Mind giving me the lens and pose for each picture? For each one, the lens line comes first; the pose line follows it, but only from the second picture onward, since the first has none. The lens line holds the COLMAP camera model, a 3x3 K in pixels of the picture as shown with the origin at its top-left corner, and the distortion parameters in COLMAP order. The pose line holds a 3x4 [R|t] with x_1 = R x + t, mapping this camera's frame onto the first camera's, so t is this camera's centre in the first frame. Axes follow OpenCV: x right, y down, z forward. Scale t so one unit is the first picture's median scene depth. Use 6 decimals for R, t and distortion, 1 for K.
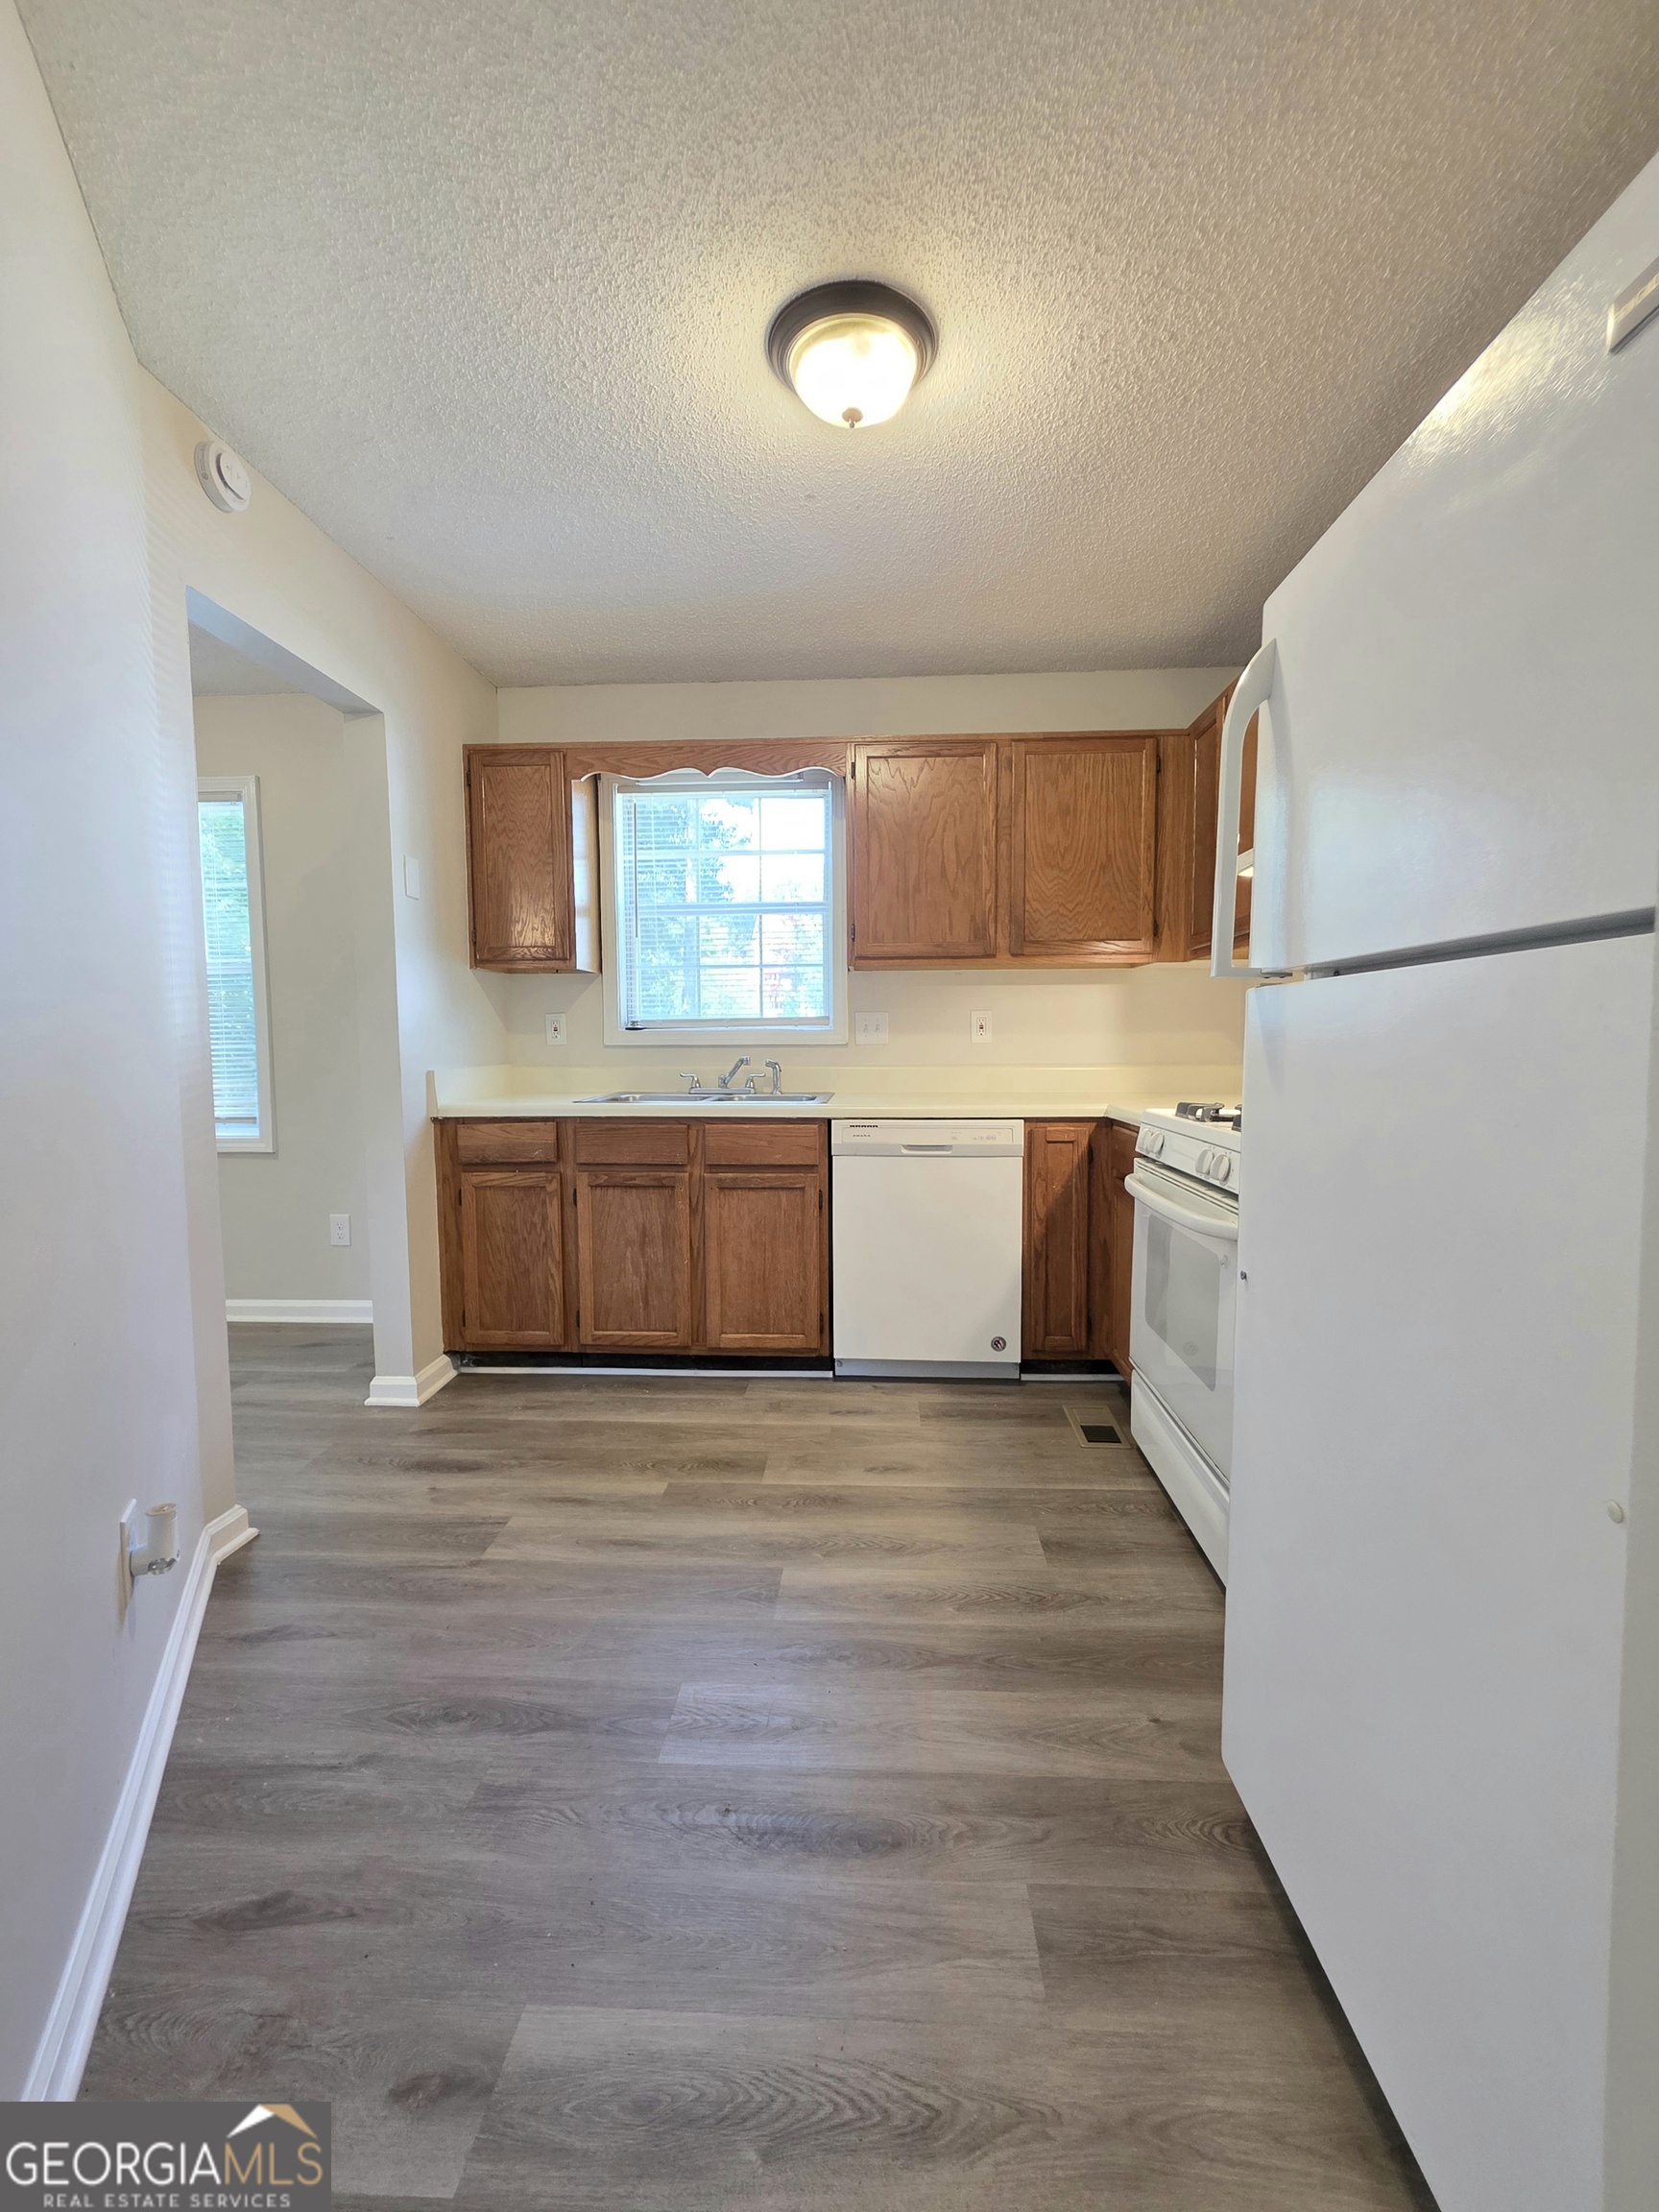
lens RADIAL K [[926.8, 0, 828.5], [0, 926.8, 1109.3], [0, 0, 1]] dist [-0.000997, 0.000319]
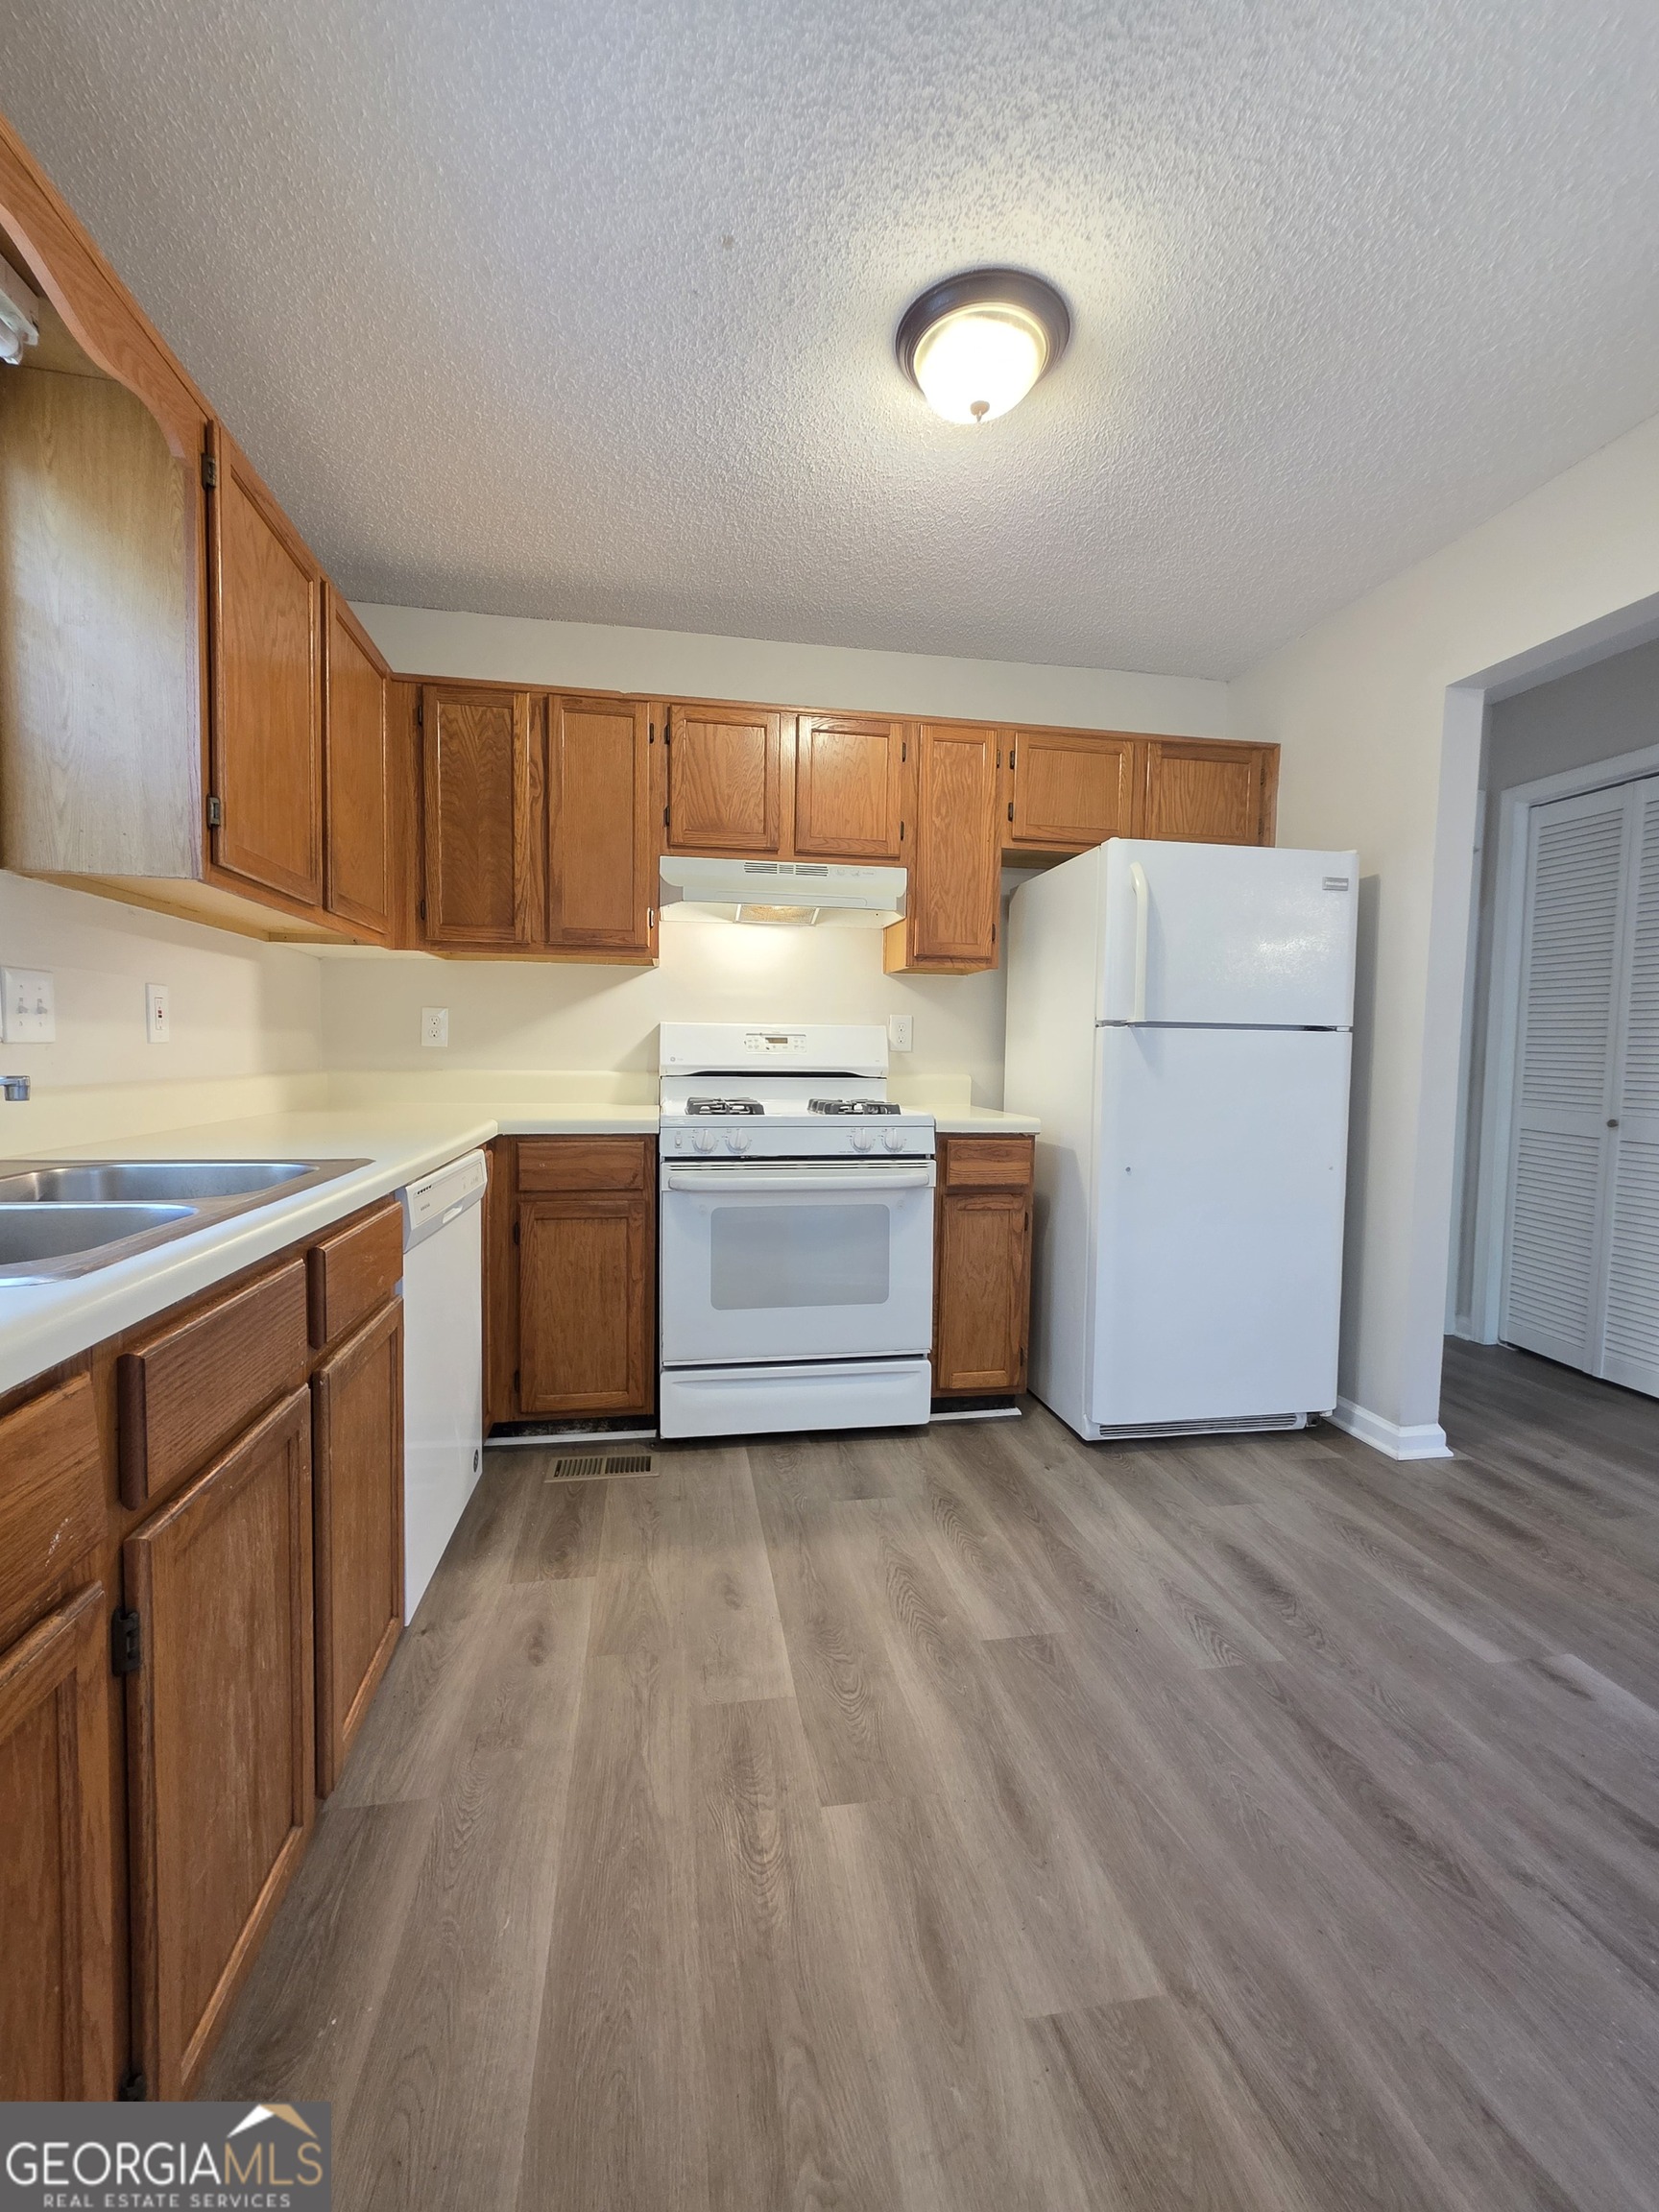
lens RADIAL K [[926.8, 0, 832.0], [0, 926.8, 1107.5], [0, 0, 1]] dist [-0.000997, 0.000319]
pose [[-0.238423, -0.056297, 0.969528, -0.852387], [0.059794, 0.995573, 0.072513, -0.085116], [-0.969319, 0.075261, -0.234001, 1.321741]]
